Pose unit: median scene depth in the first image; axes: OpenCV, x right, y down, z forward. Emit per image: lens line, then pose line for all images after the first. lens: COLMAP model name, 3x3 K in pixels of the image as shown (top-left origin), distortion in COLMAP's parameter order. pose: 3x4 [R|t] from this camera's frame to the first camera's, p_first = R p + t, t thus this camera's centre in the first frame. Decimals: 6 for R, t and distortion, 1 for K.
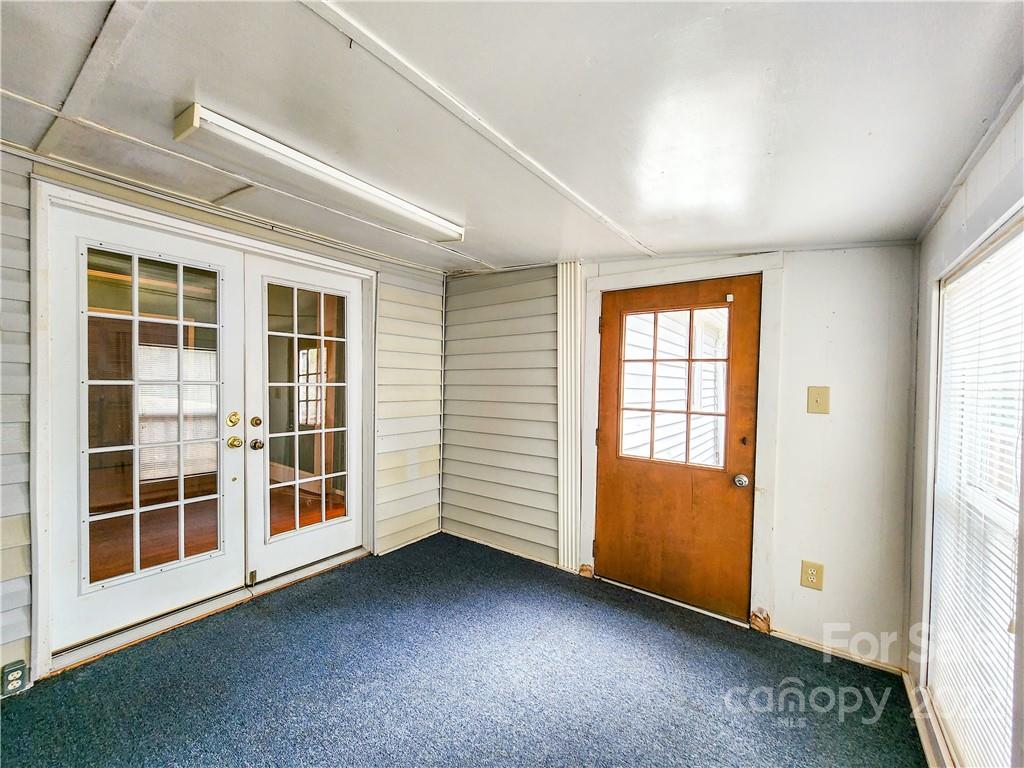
lens RADIAL K [[442.0, 0, 516.1], [0, 442.0, 389.3], [0, 0, 1]] dist [0.000569, -0.000157]
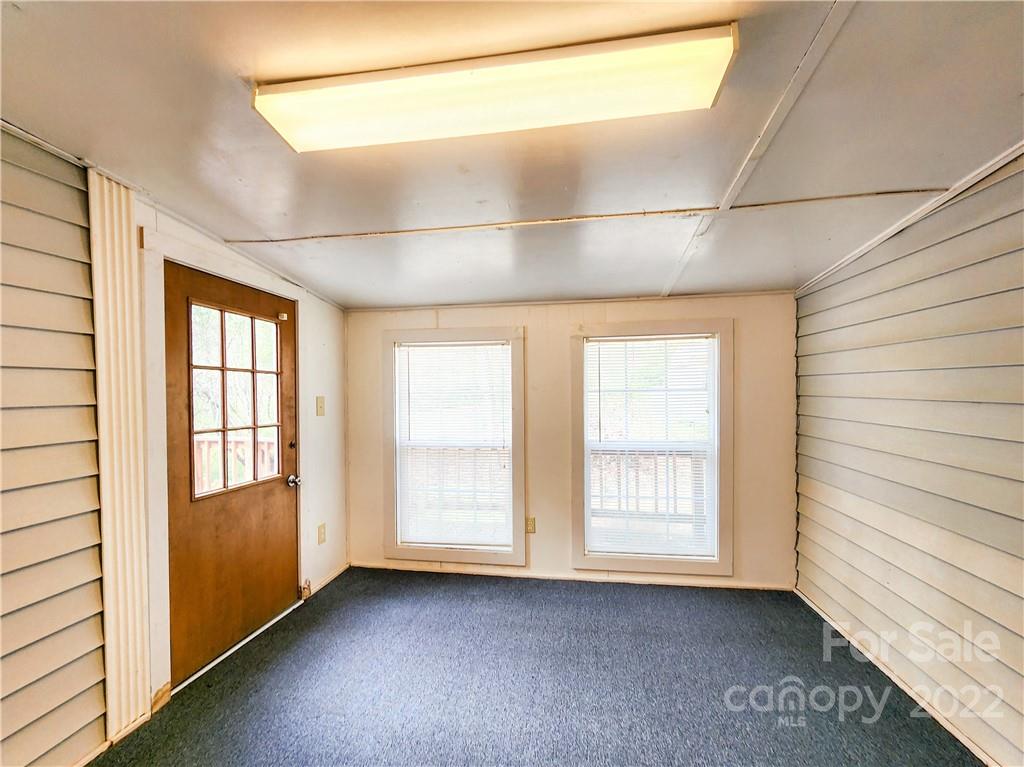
lens RADIAL K [[442.0, 0, 516.1], [0, 442.0, 388.8], [0, 0, 1]] dist [0.000569, -0.000157]
pose [[-0.474565, -0.002384, 0.880217, -0.707647], [0.010047, 0.999917, 0.008125, -0.029786], [-0.880163, 0.012699, -0.474501, 0.952286]]
